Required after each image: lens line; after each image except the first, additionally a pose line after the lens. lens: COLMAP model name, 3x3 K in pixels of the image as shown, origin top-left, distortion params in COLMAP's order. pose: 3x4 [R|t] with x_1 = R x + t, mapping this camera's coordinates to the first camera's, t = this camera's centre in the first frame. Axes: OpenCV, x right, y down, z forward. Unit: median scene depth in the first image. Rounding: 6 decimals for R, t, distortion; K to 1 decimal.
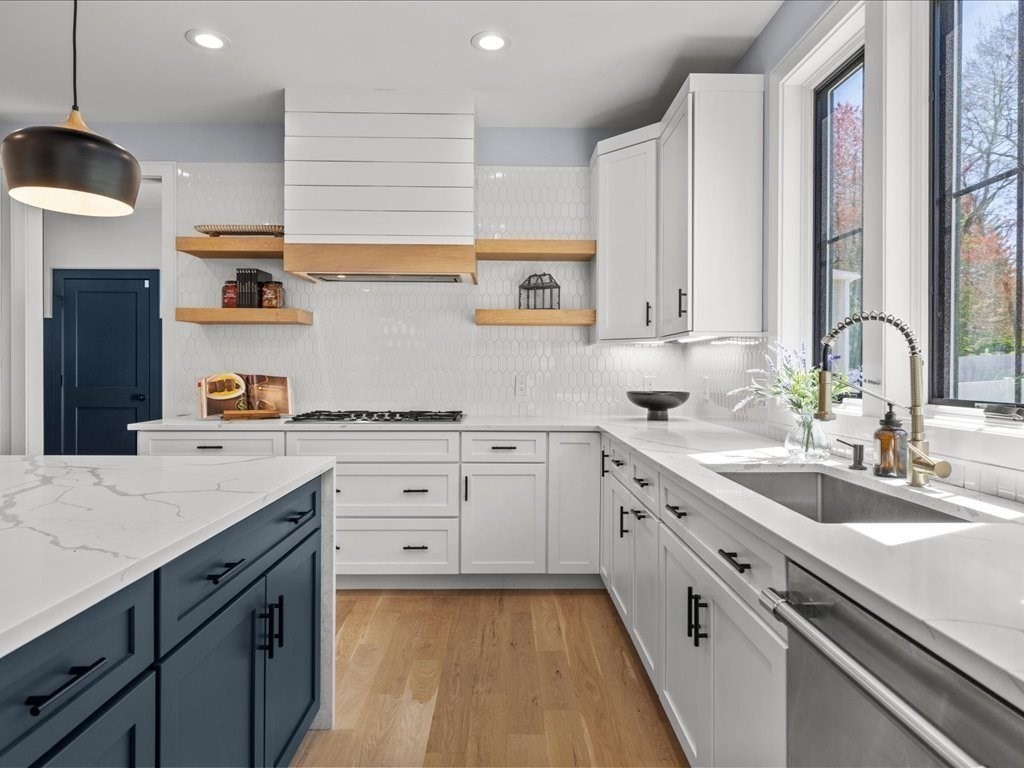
lens RADIAL K [[594.6, 0, 512.3], [0, 594.6, 377.9], [0, 0, 1]] dist [0.003767, 0.000204]
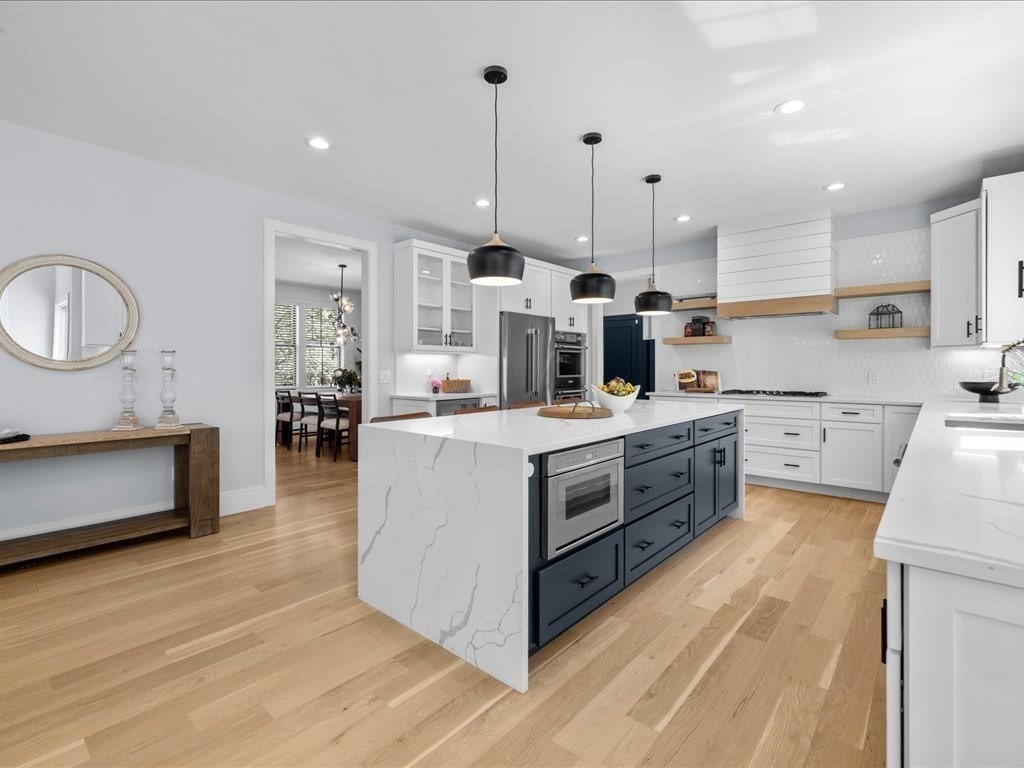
lens RADIAL K [[485.4, 0, 514.7], [0, 485.4, 368.6], [0, 0, 1]] dist [0.004285, -0.000126]
pose [[0.743966, -0.003586, -0.668207, 0.183106], [-0.004335, 0.999939, -0.010193, 0.008095], [0.668203, 0.010480, 0.743905, -0.612980]]
